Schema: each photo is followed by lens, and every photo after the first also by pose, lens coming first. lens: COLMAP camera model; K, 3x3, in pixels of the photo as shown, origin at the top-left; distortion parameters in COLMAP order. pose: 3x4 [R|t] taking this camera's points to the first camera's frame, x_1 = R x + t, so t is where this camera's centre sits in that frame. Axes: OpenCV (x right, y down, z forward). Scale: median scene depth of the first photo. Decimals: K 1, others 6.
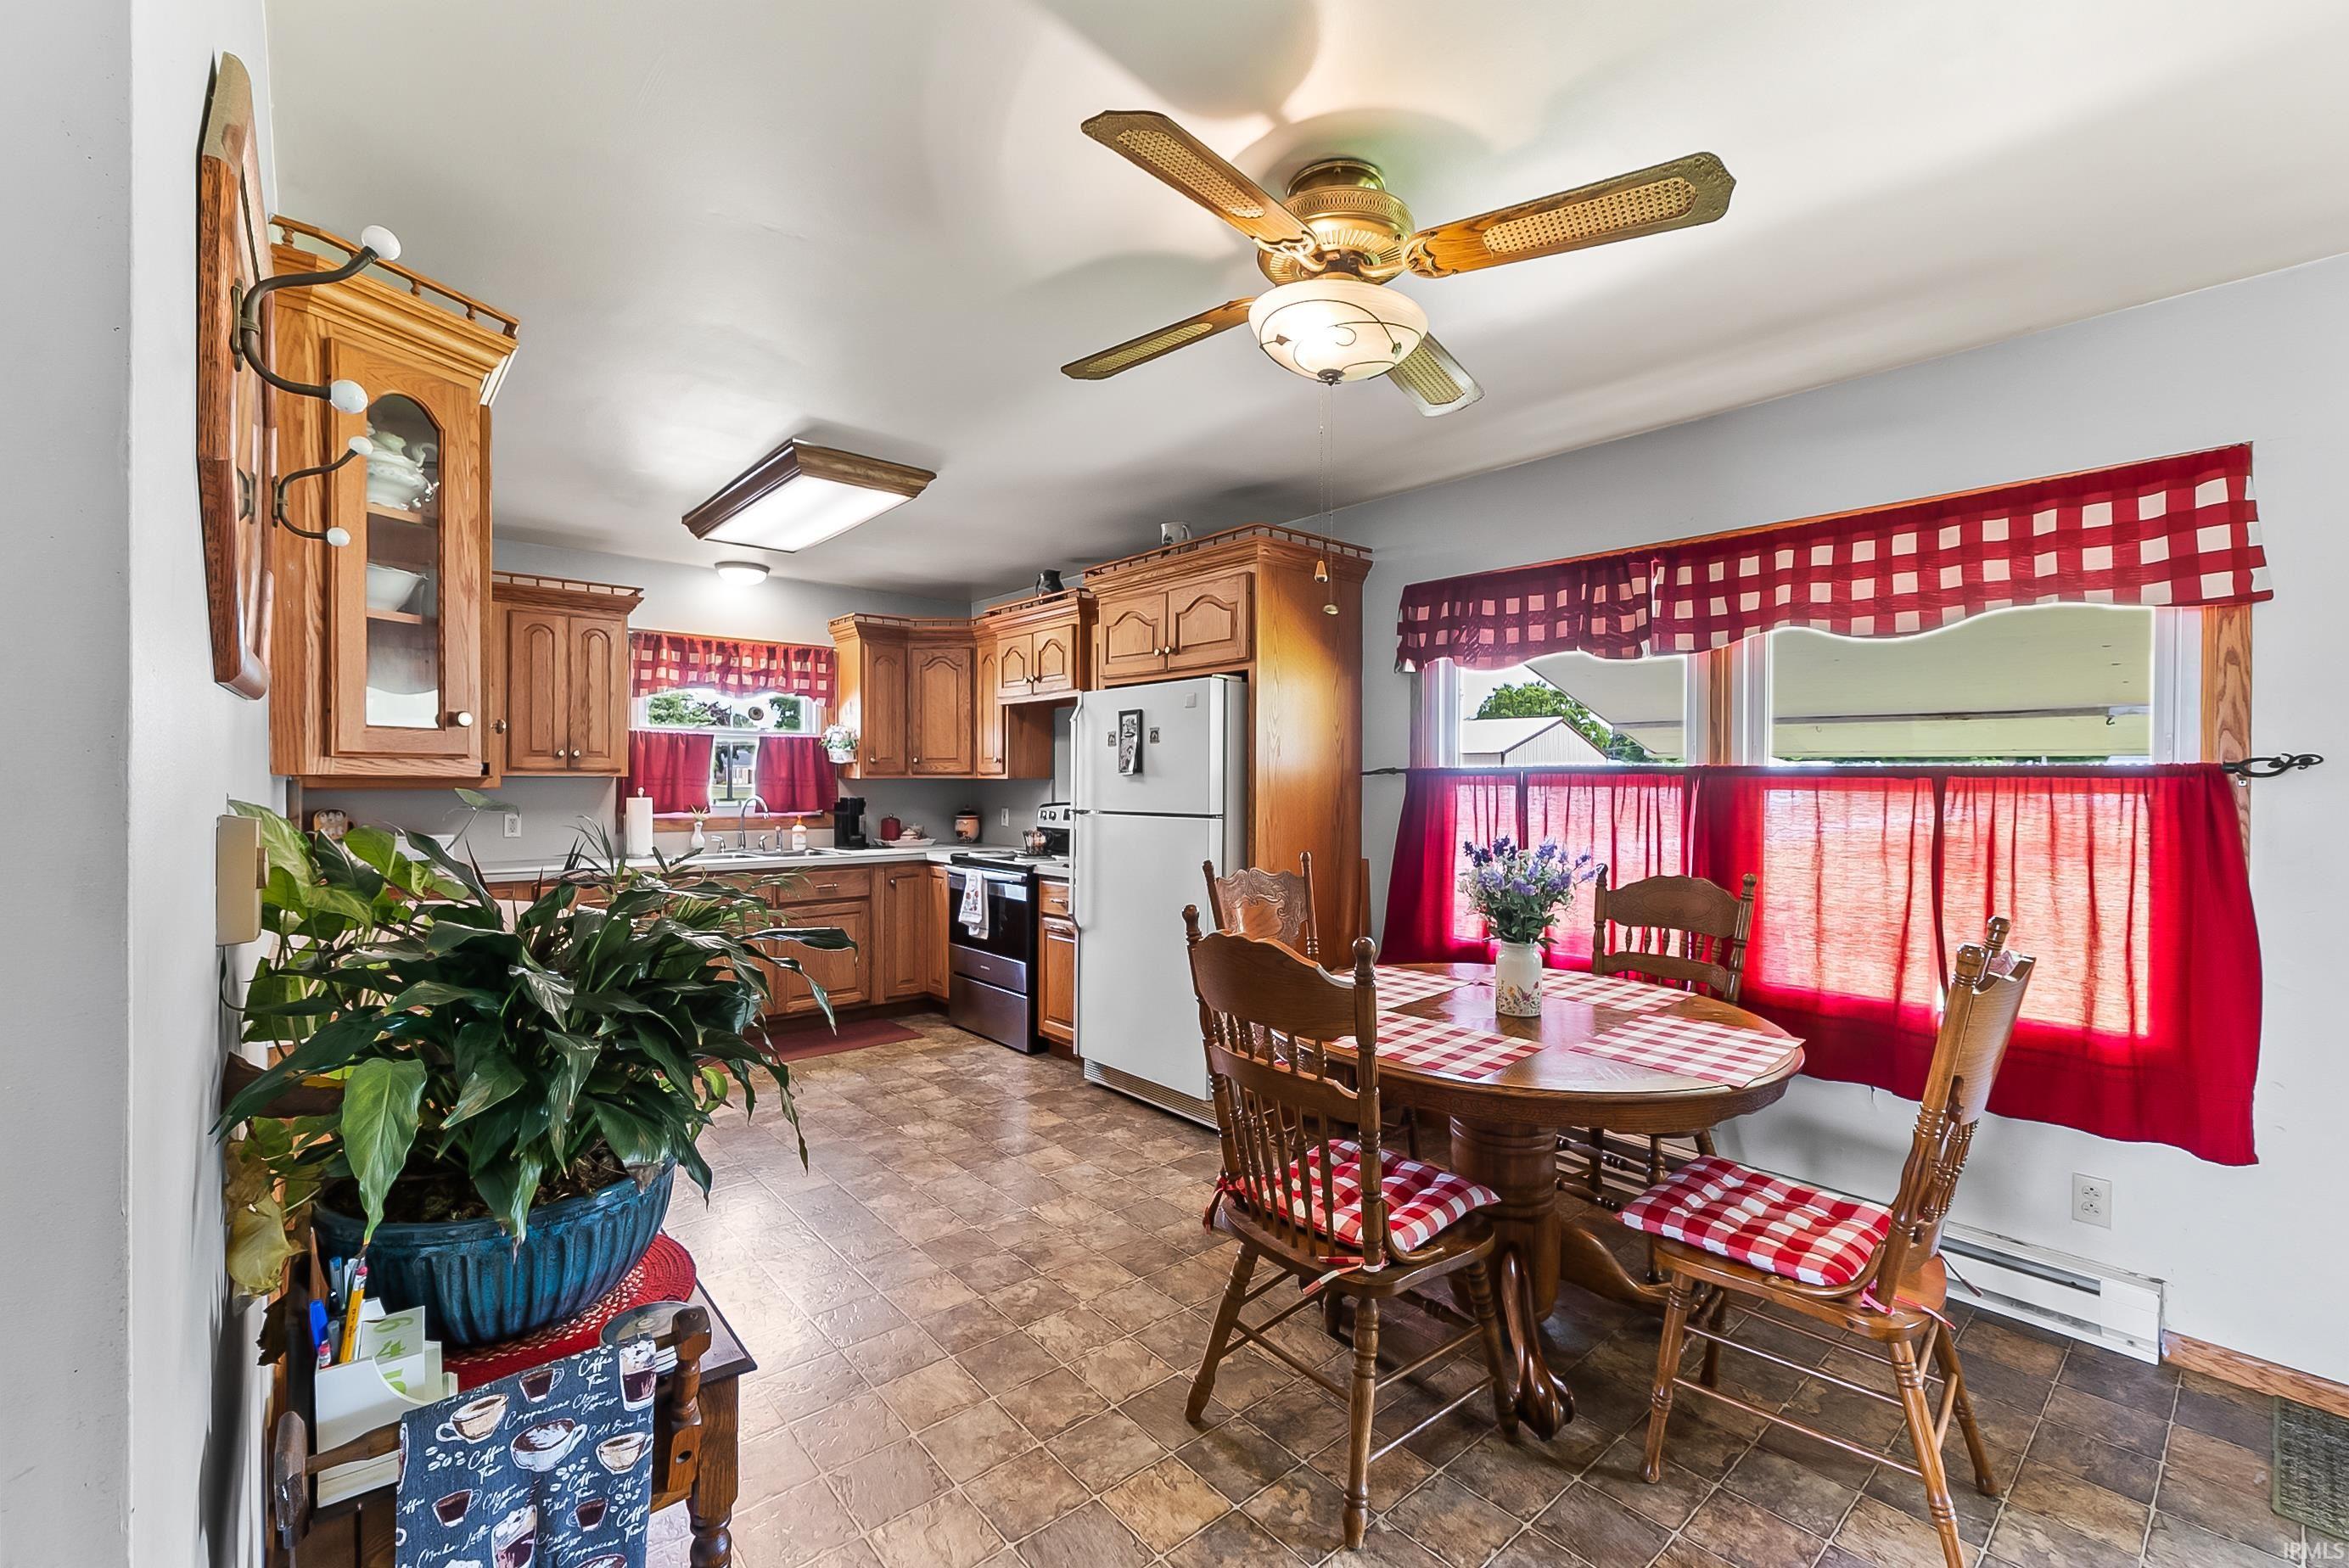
lens RADIAL K [[993.5, 0, 1171.7], [0, 993.5, 783.5], [0, 0, 1]] dist [-0.007448, -0.000291]
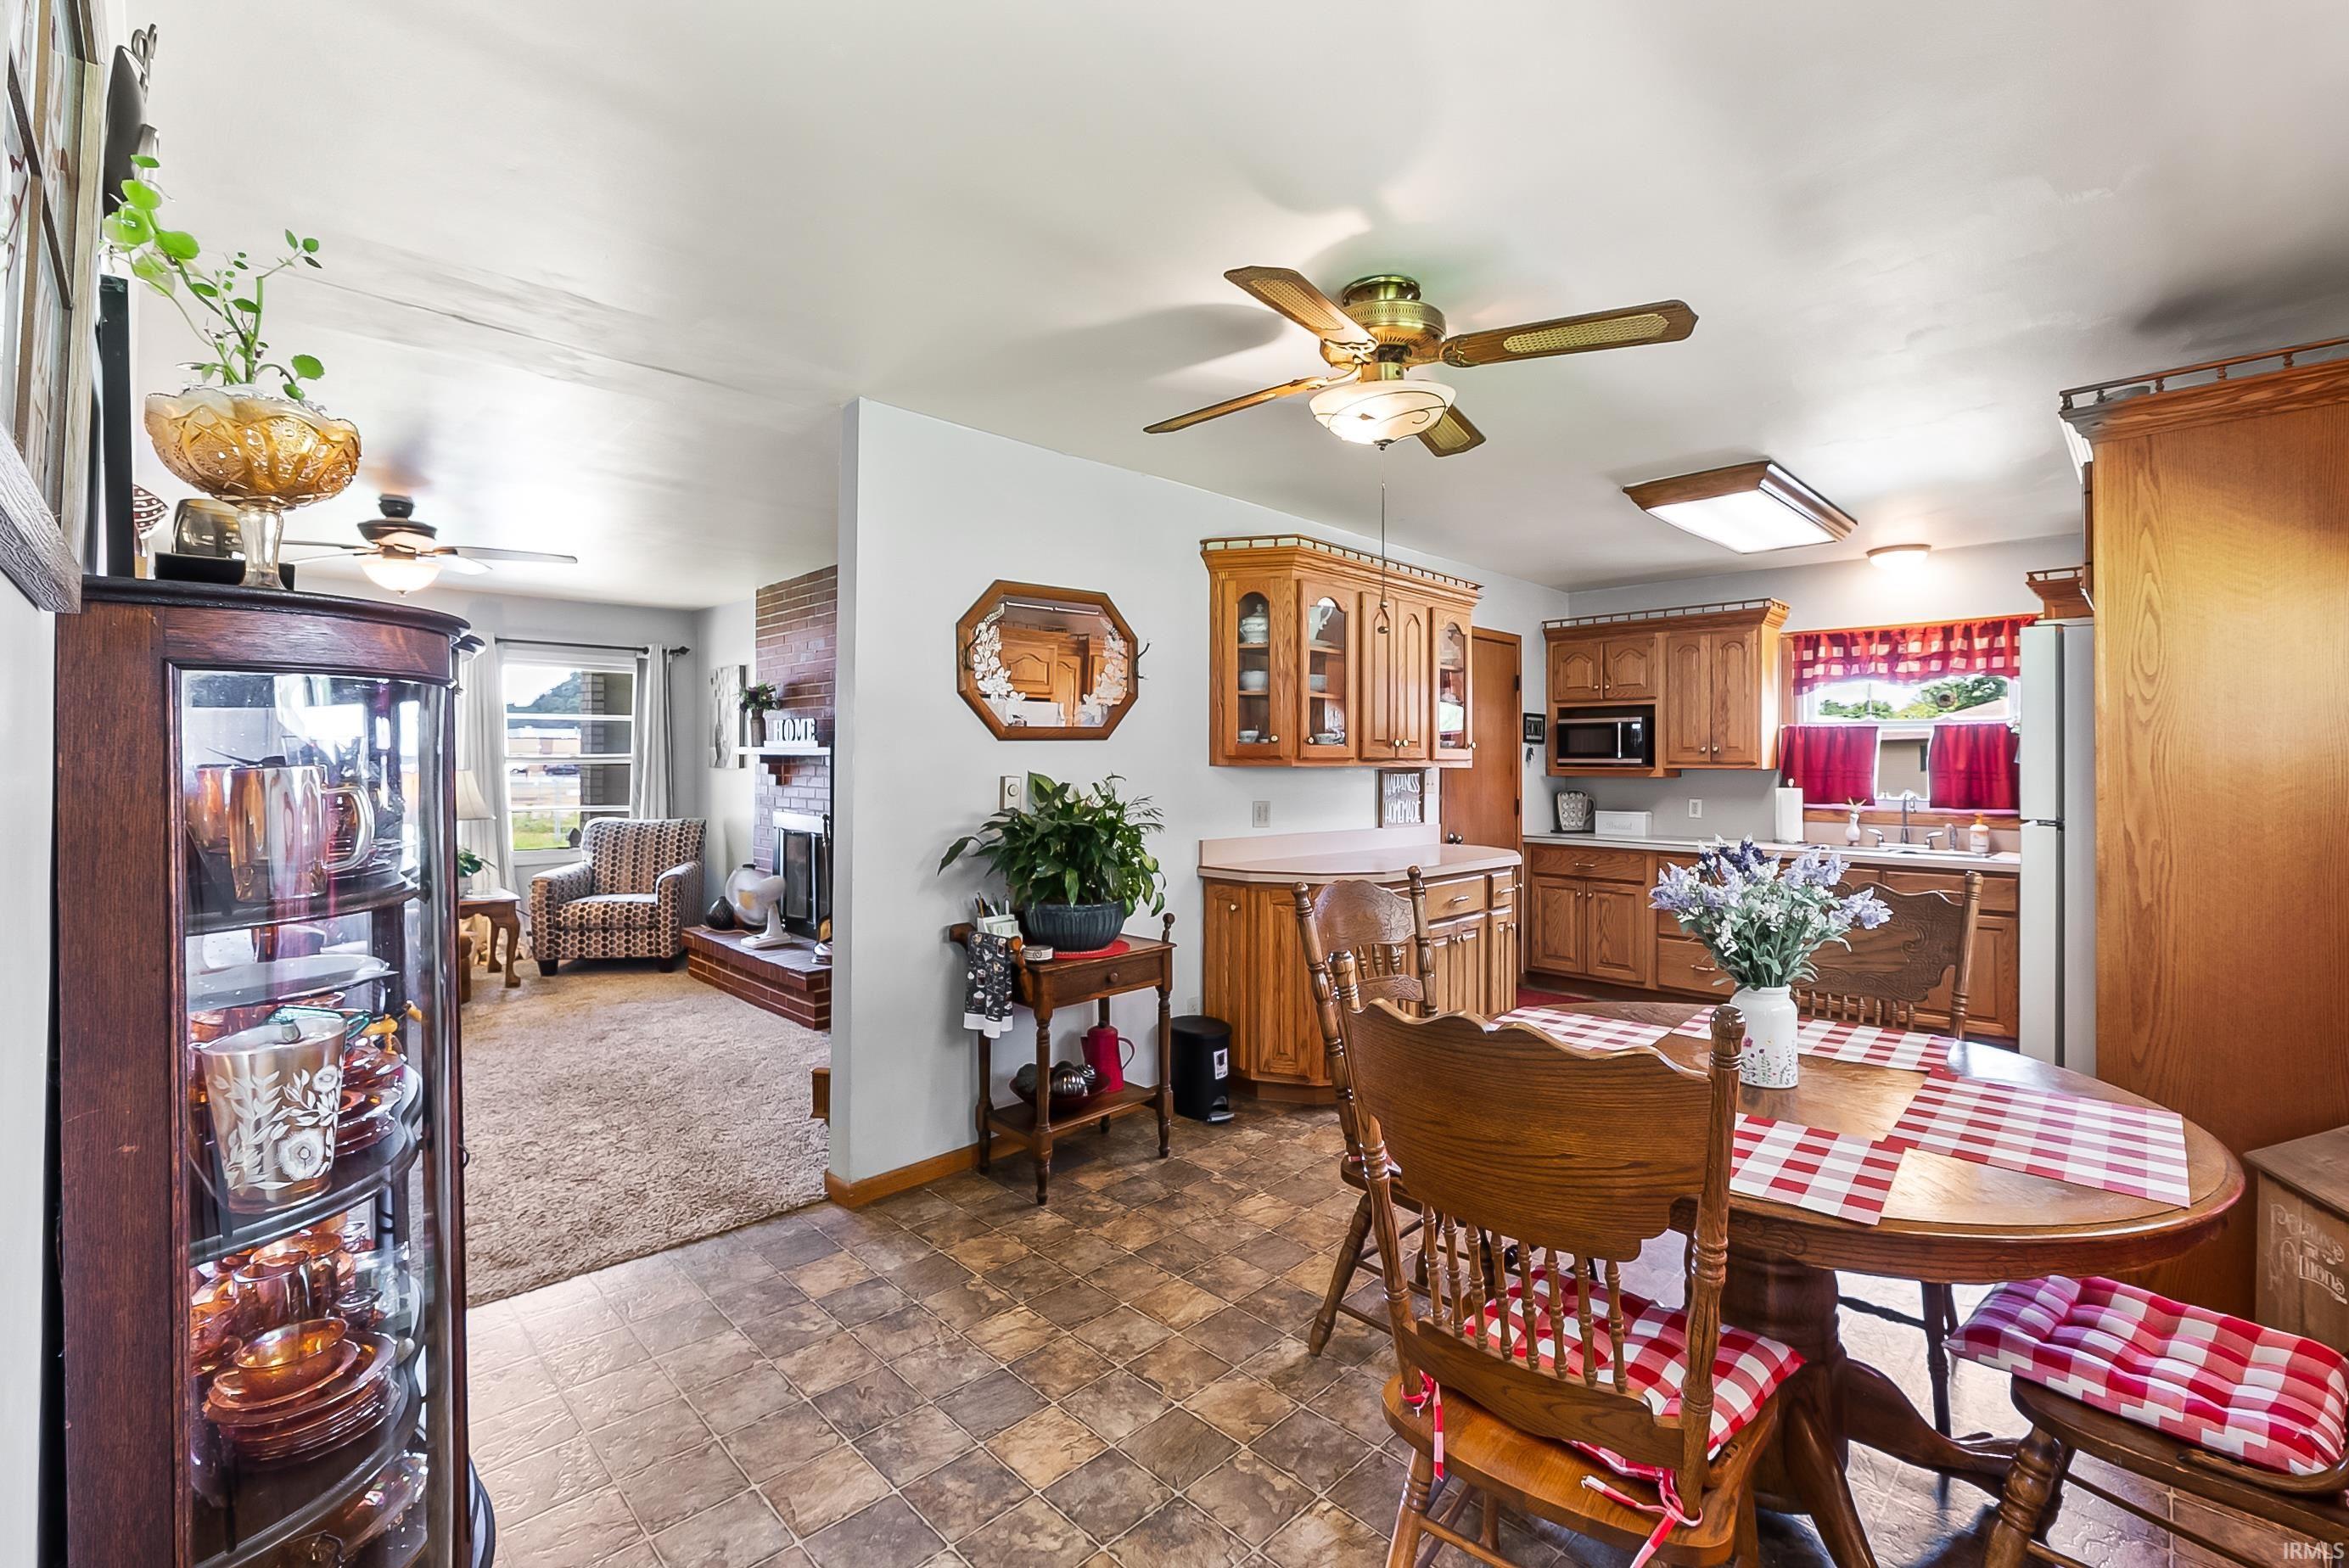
lens RADIAL K [[993.5, 0, 1179.8], [0, 993.5, 750.2], [0, 0, 1]] dist [-0.007448, -0.000291]
pose [[0.075413, -0.019619, -0.996959, 0.472129], [-0.010058, 0.999741, -0.020435, 0.001679], [0.997102, 0.011568, 0.075196, 0.241938]]
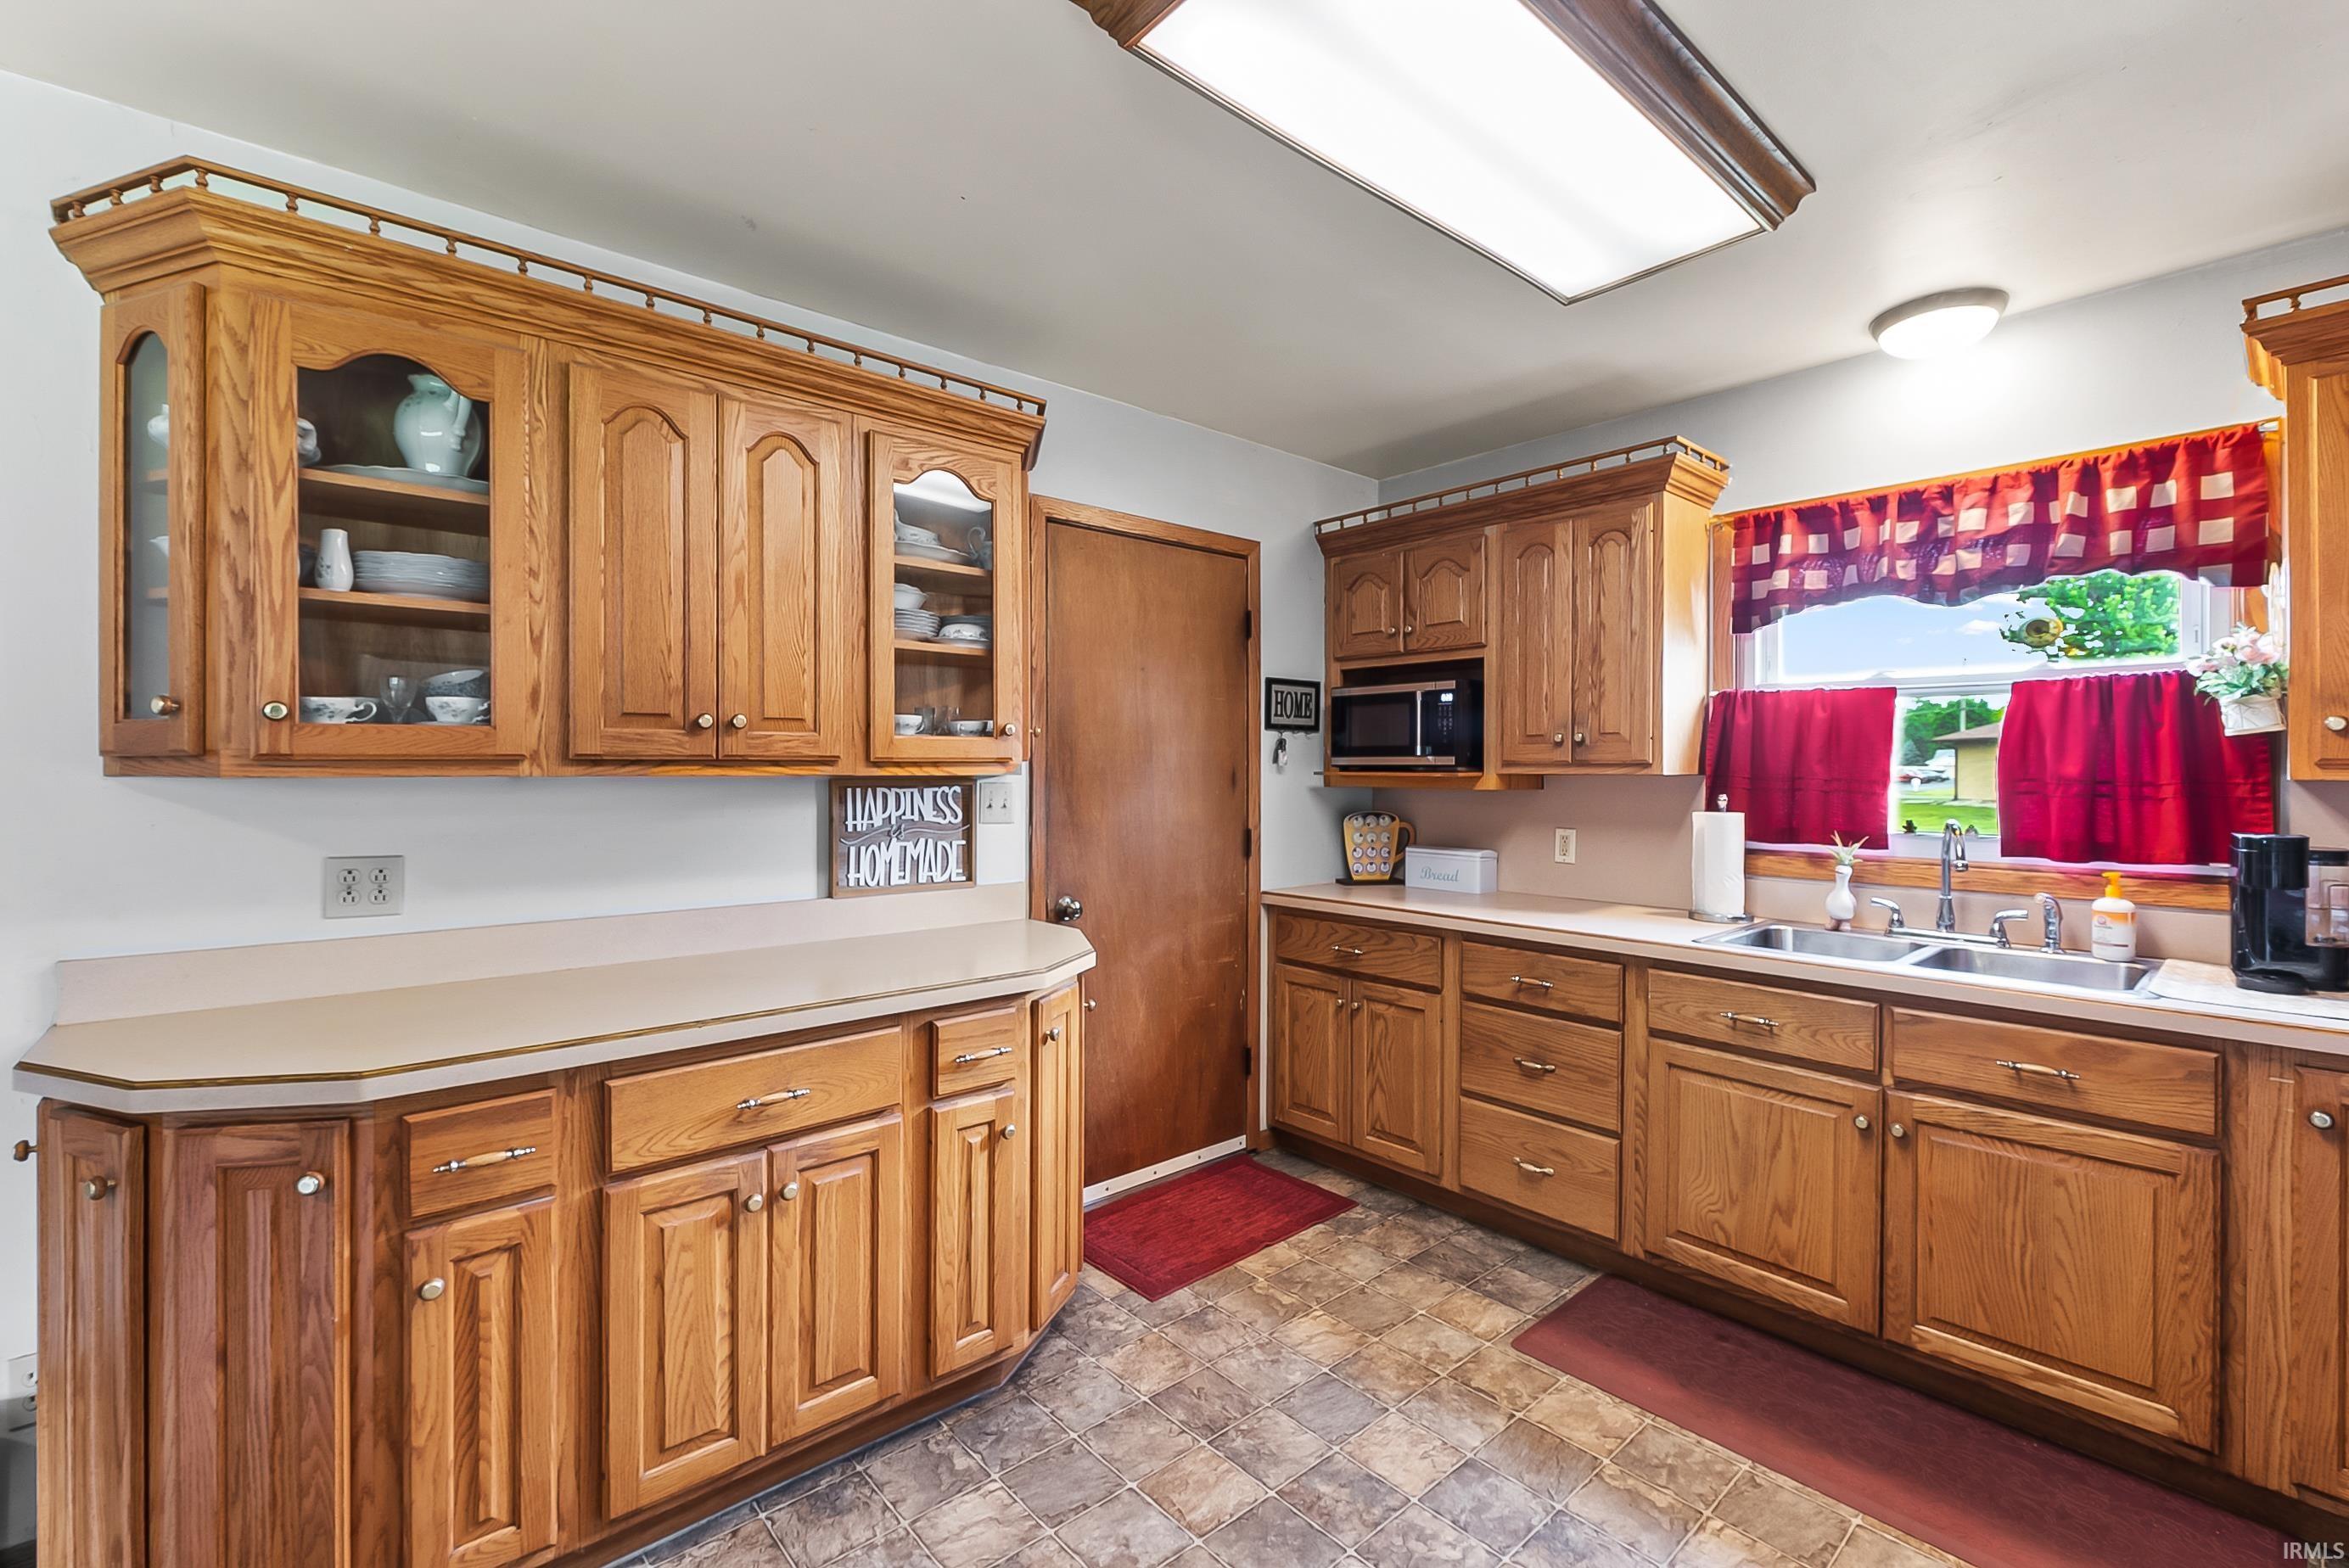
lens RADIAL K [[993.5, 0, 1181.7], [0, 993.5, 771.1], [0, 0, 1]] dist [-0.007448, -0.000291]
pose [[0.013103, -0.002312, -0.999911, 0.016527], [-0.006293, 0.999977, -0.002394, -0.005260], [0.999894, 0.006324, 0.013088, 0.659097]]
